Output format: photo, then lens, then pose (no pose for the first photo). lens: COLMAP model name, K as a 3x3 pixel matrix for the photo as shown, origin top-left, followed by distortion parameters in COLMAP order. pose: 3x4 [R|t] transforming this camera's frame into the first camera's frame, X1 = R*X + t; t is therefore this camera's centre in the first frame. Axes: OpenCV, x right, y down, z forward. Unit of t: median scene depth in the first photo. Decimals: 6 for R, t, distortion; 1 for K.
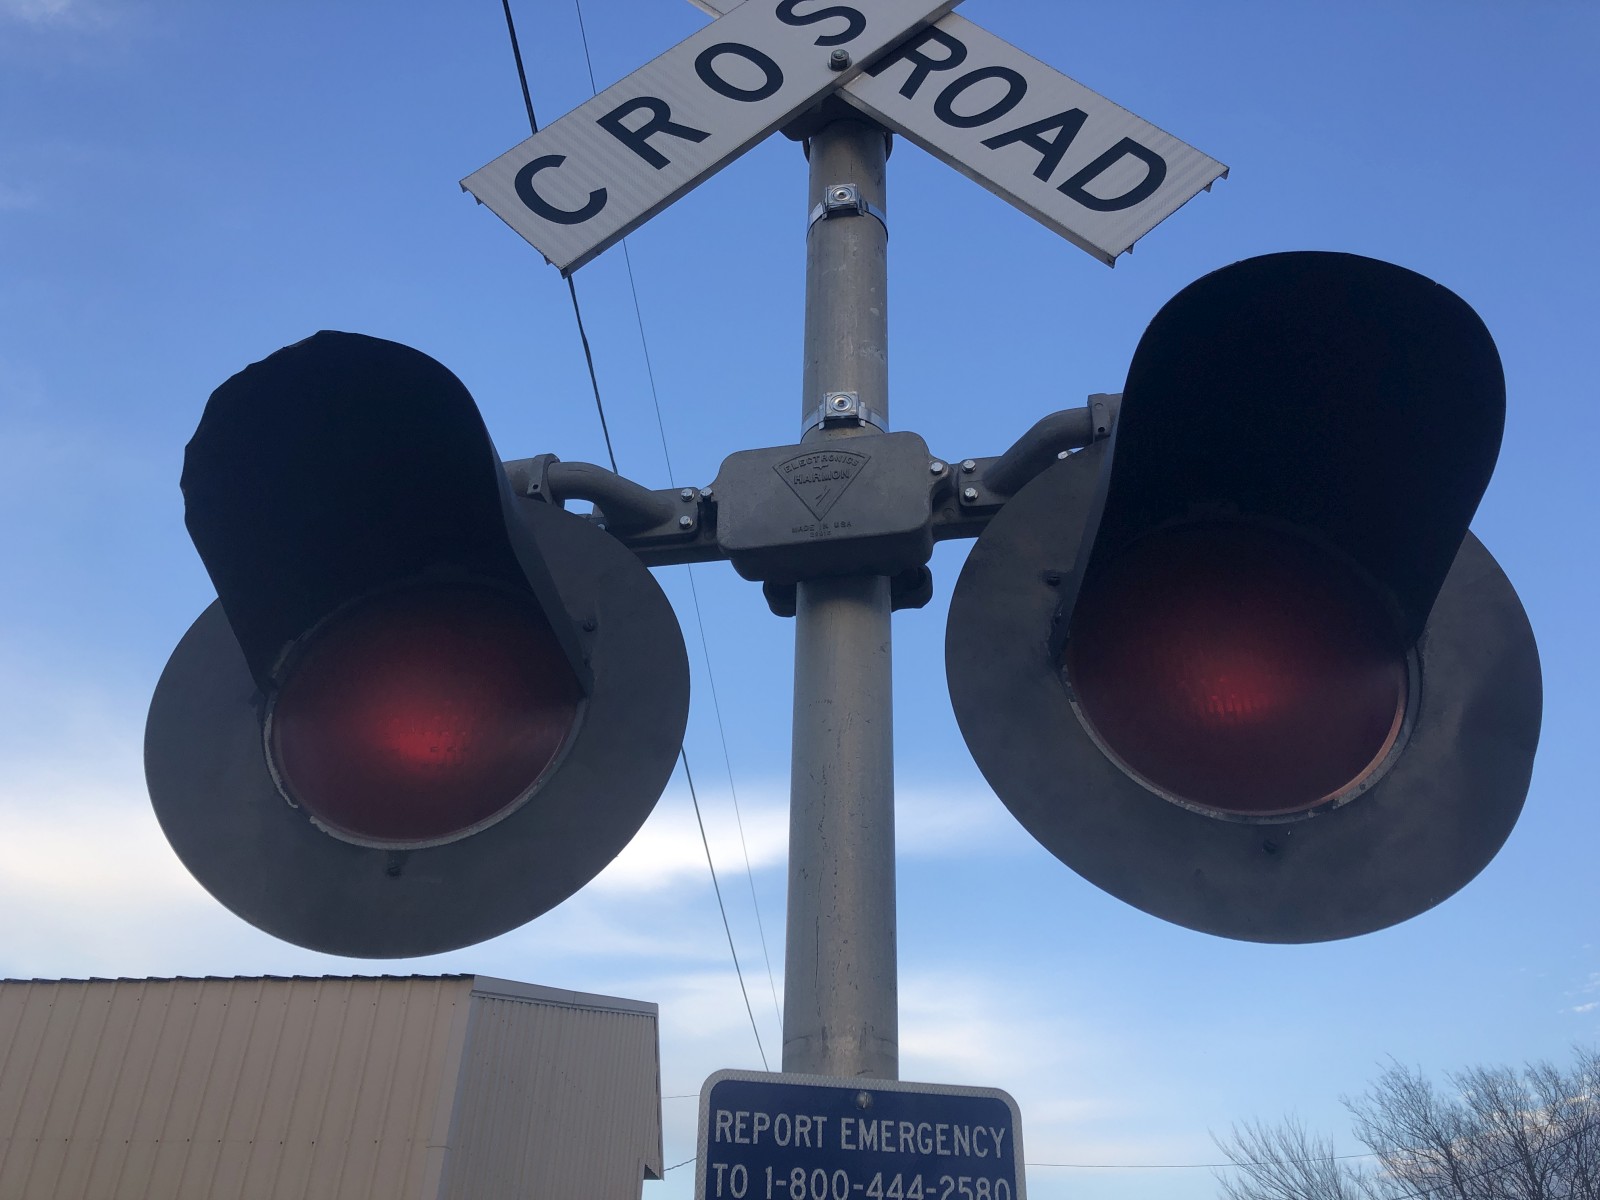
lens RADIAL K [[1388.3, 0, 821.3], [0, 1388.3, 599.6], [0, 0, 1]] dist [0.068121, -0.054757]
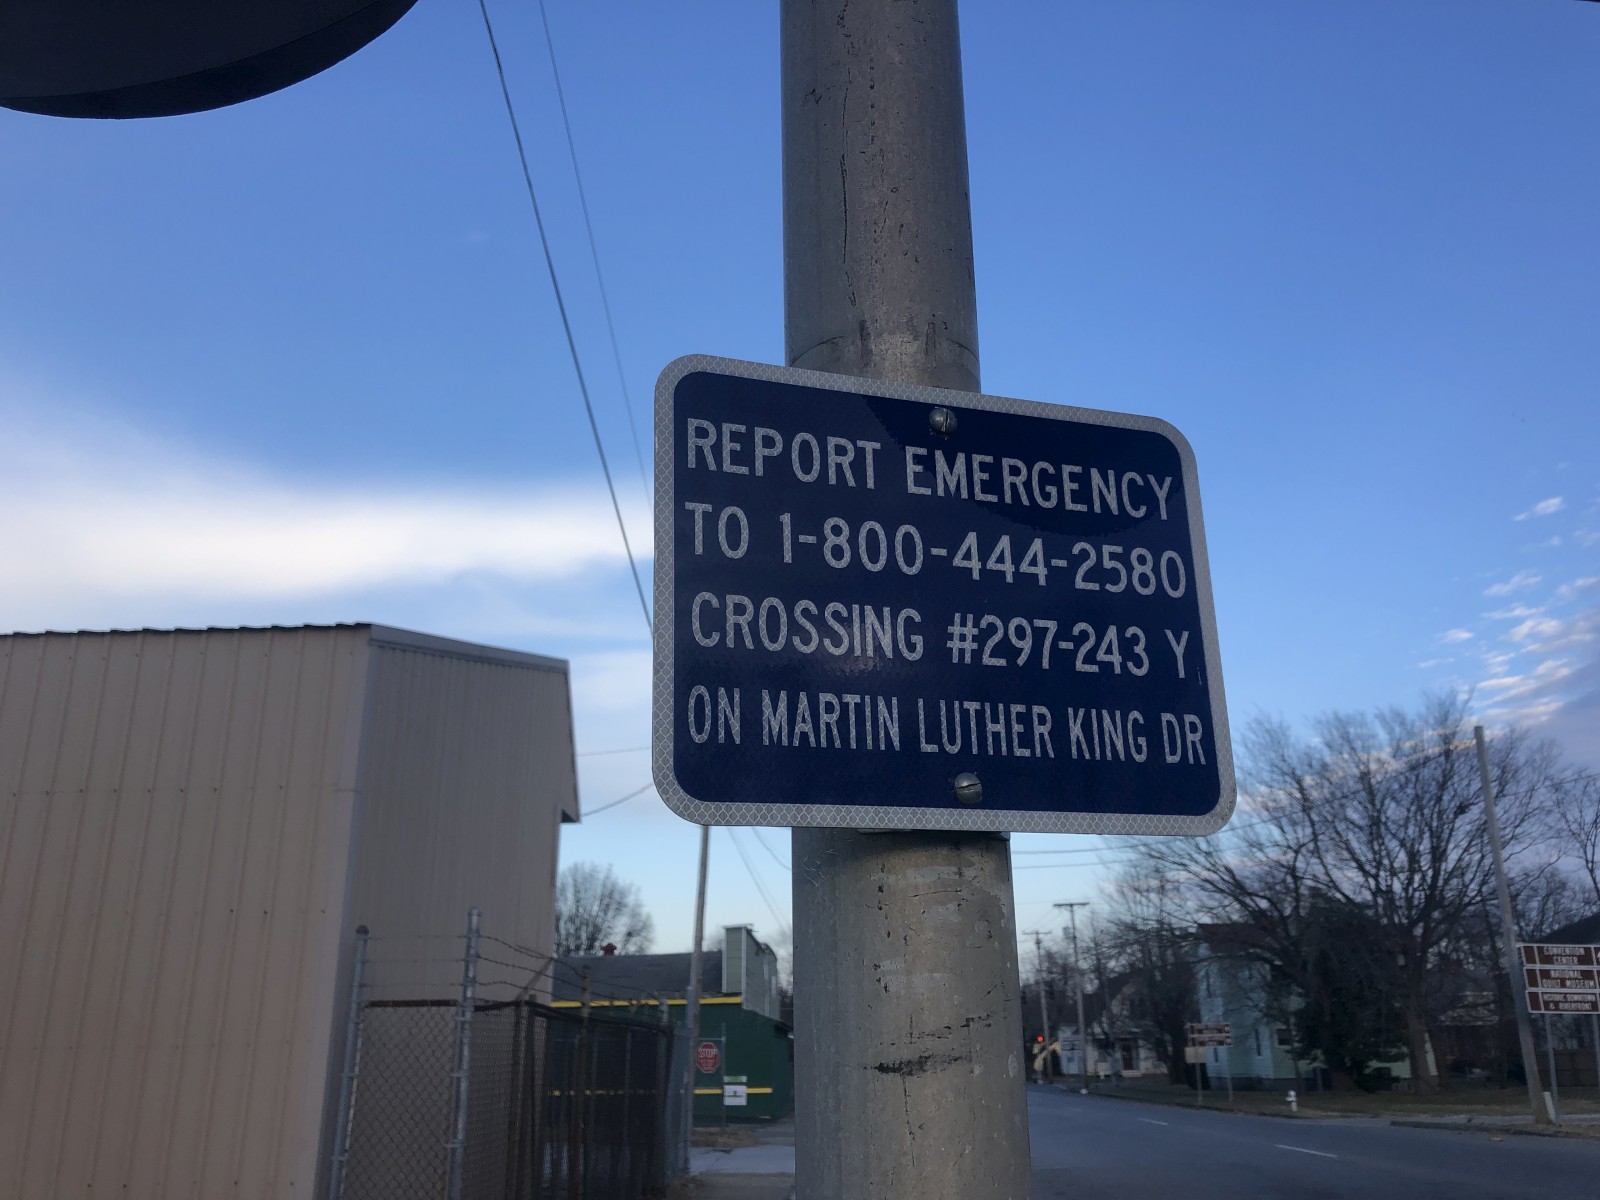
lens RADIAL K [[1388.3, 0, 821.3], [0, 1388.3, 599.6], [0, 0, 1]] dist [0.068121, -0.054757]
pose [[0.997398, -0.016489, 0.070180, -0.060129], [0.000088, 0.973771, 0.227532, 0.302154], [-0.072091, -0.226934, 0.971238, 0.439904]]
